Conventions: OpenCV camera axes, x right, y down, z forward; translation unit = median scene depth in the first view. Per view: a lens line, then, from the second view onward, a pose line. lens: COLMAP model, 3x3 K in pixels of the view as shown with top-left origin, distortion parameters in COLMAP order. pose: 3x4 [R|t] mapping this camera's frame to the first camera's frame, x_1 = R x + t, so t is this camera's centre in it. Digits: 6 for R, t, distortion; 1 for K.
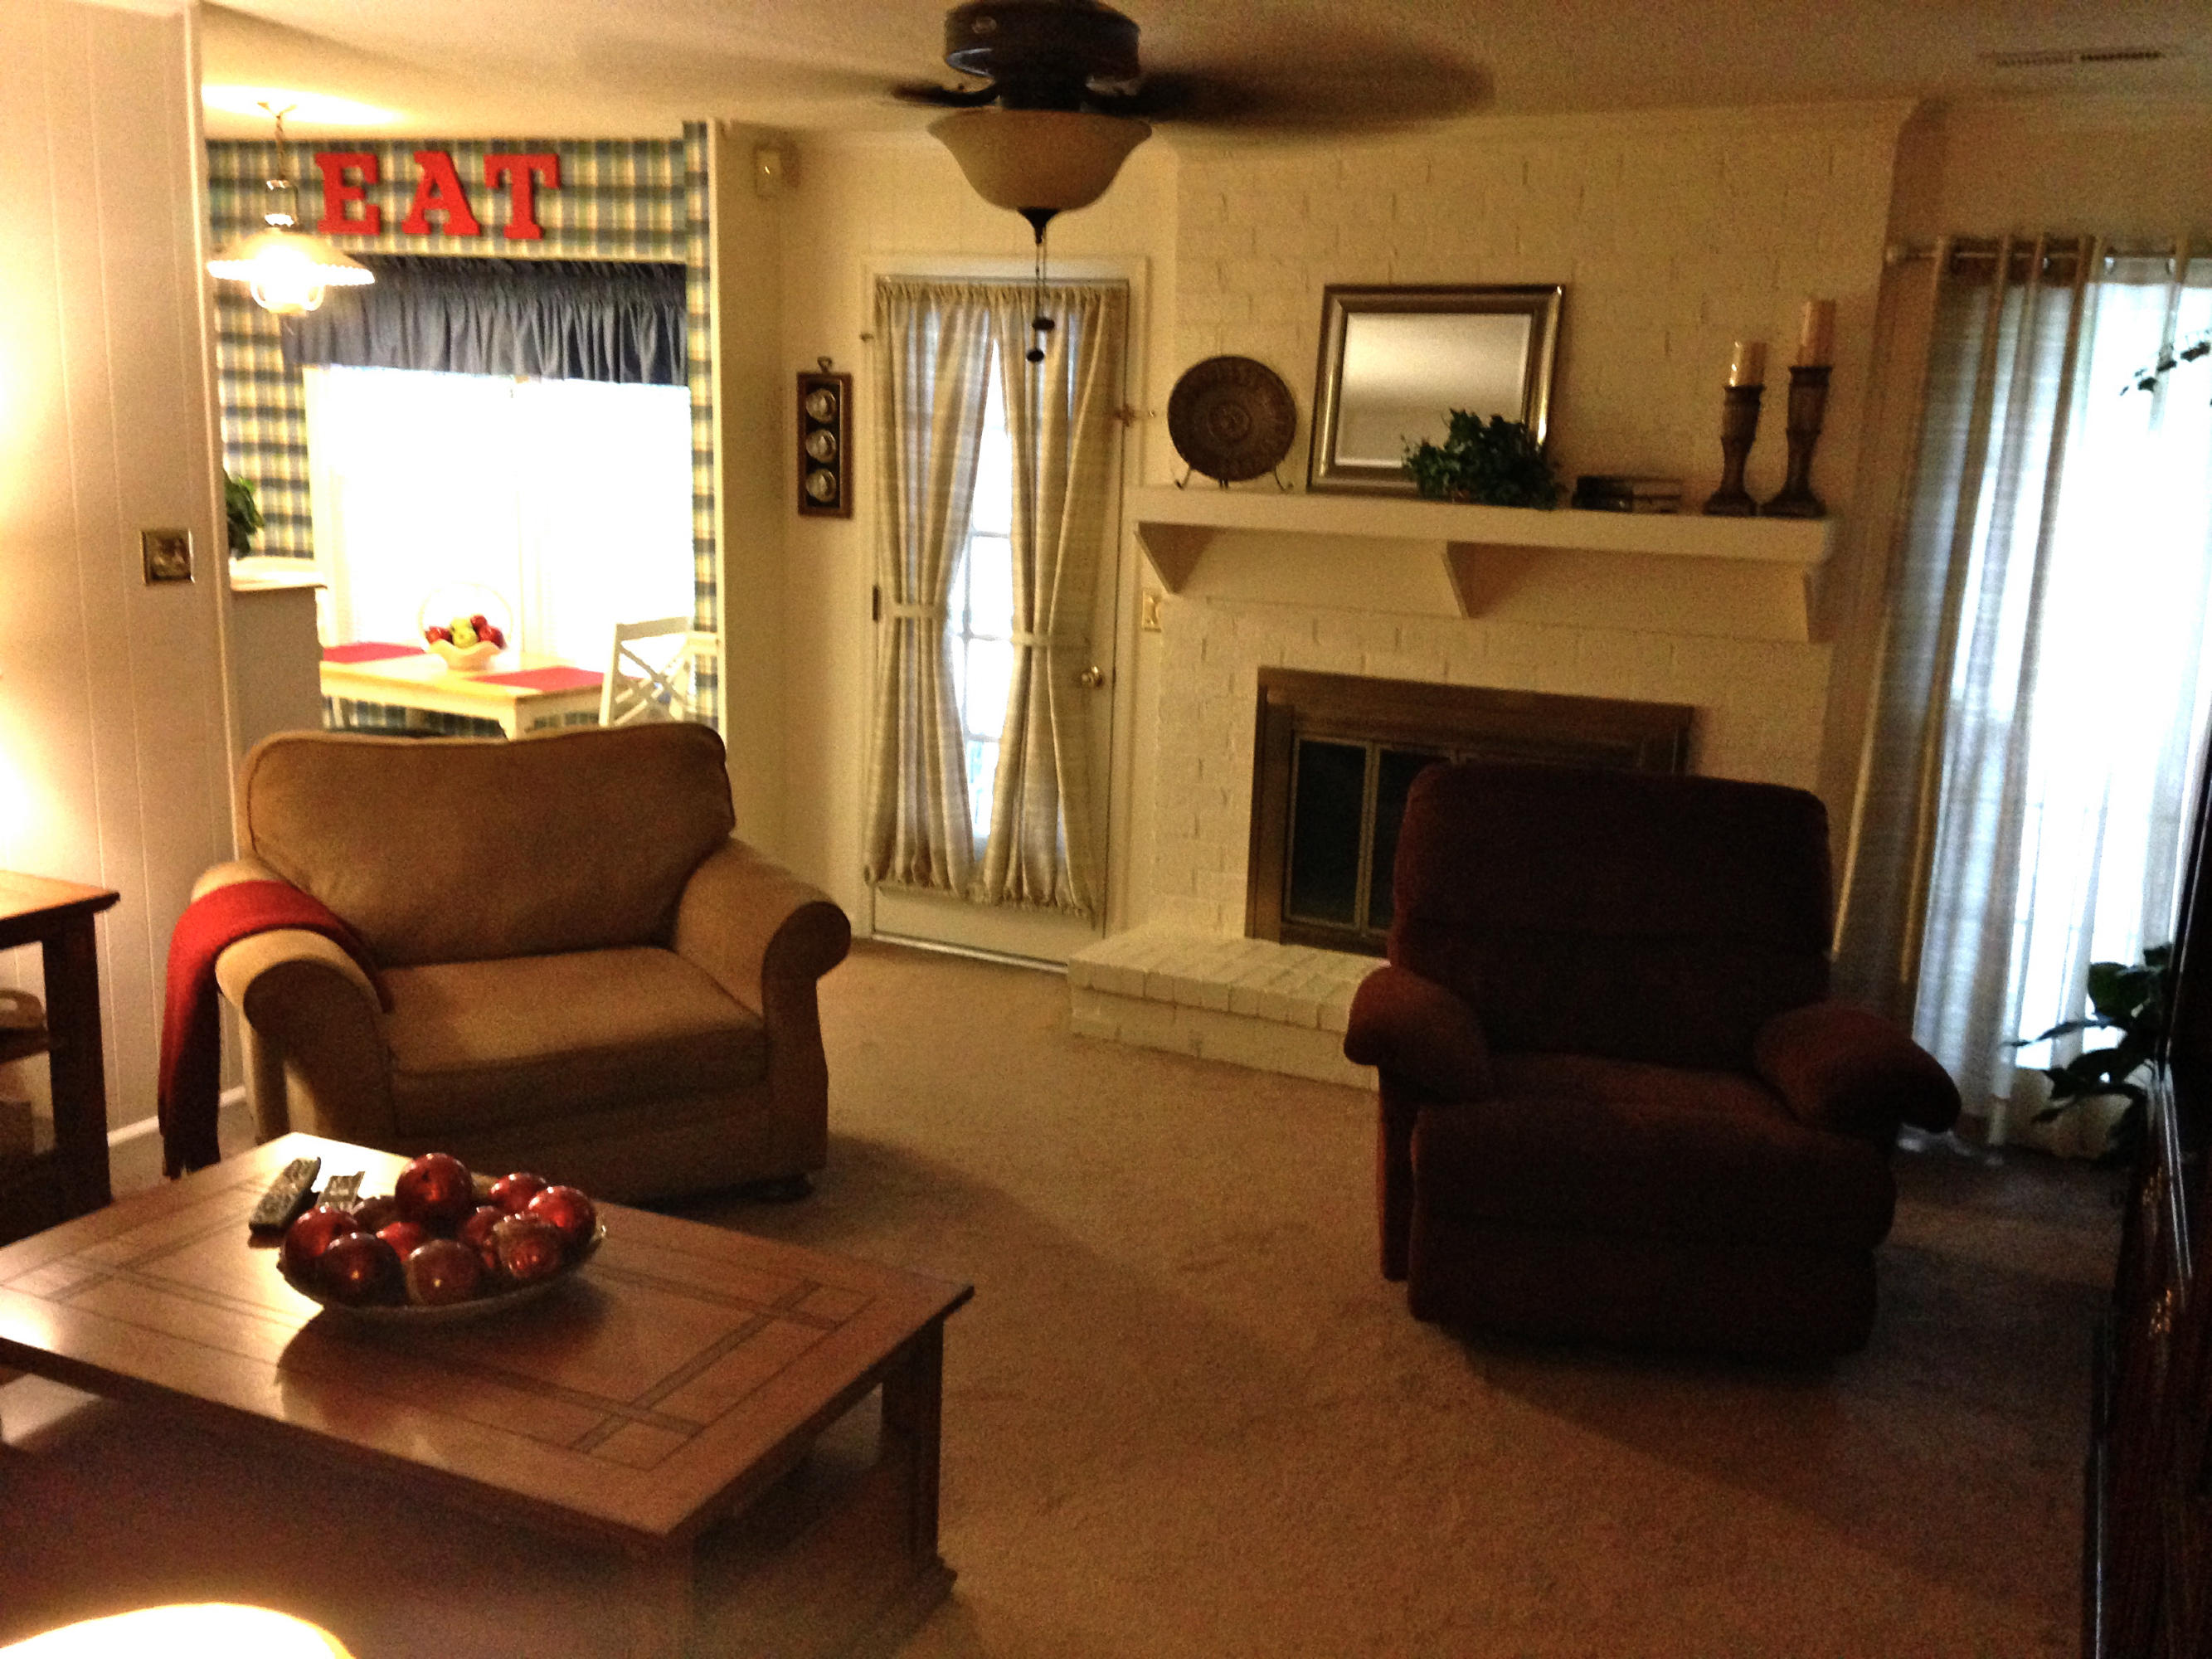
lens RADIAL K [[2045.0, 0, 1106.0], [0, 2045.0, 829.5], [0, 0, 1]] dist [0.088322, -0.002272]
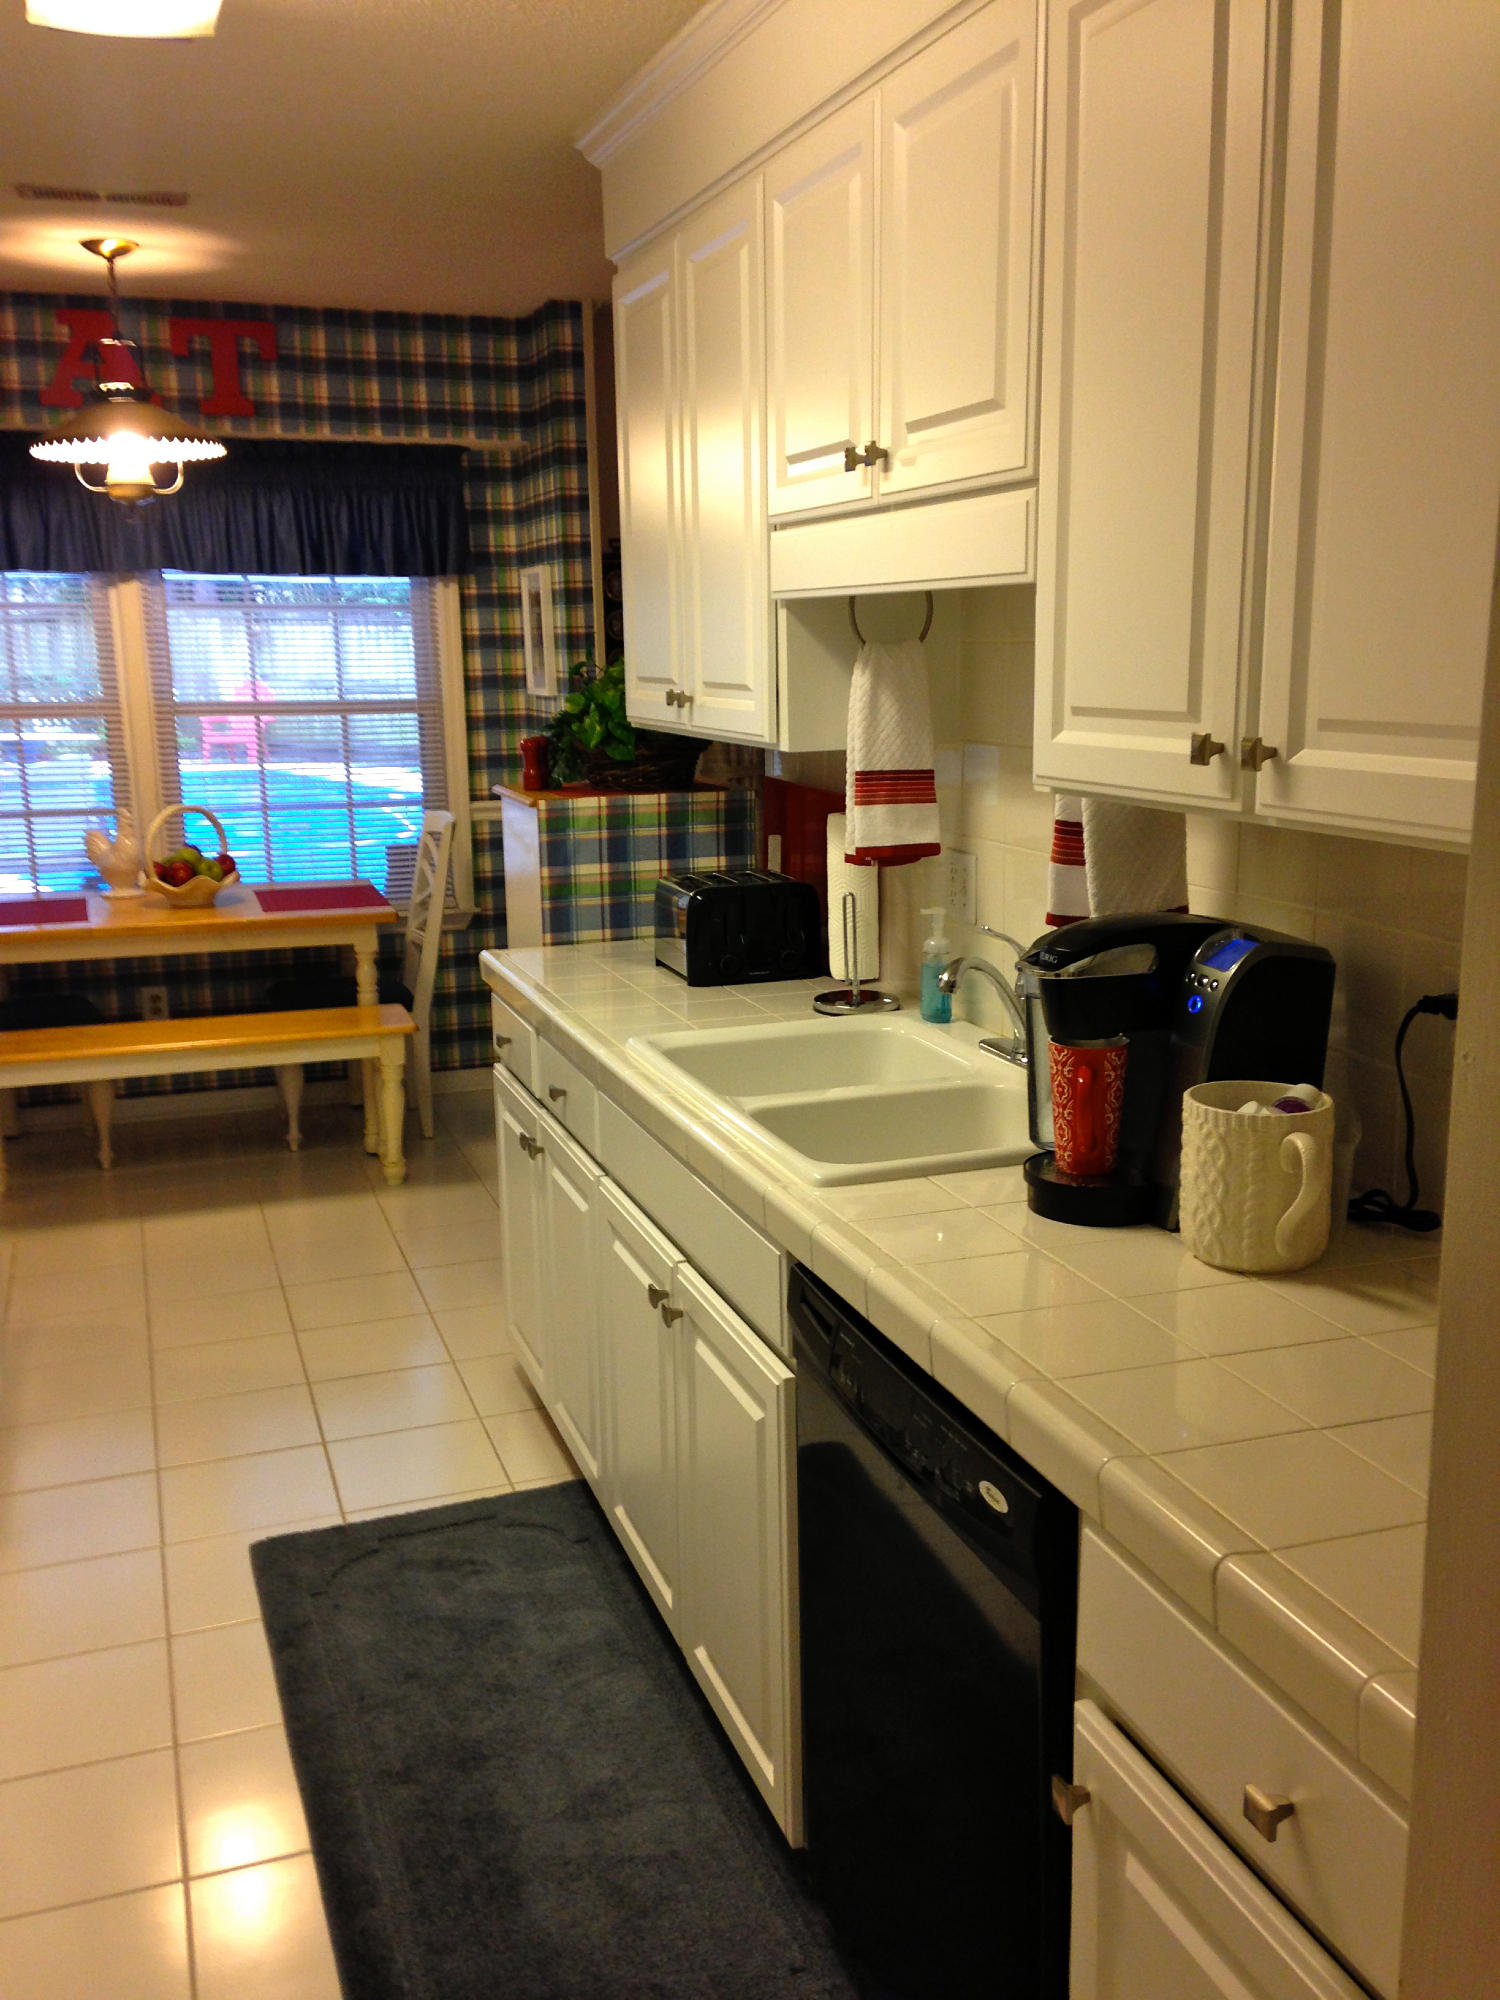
lens RADIAL K [[1848.9, 0, 750.0], [0, 1848.9, 1000.0], [0, 0, 1]] dist [0.088322, -0.002272]
pose [[0.715920, -0.196915, 0.669838, -0.730107], [0.175001, 0.979387, 0.100875, -0.081886], [-0.675895, 0.045004, 0.735623, 0.269803]]
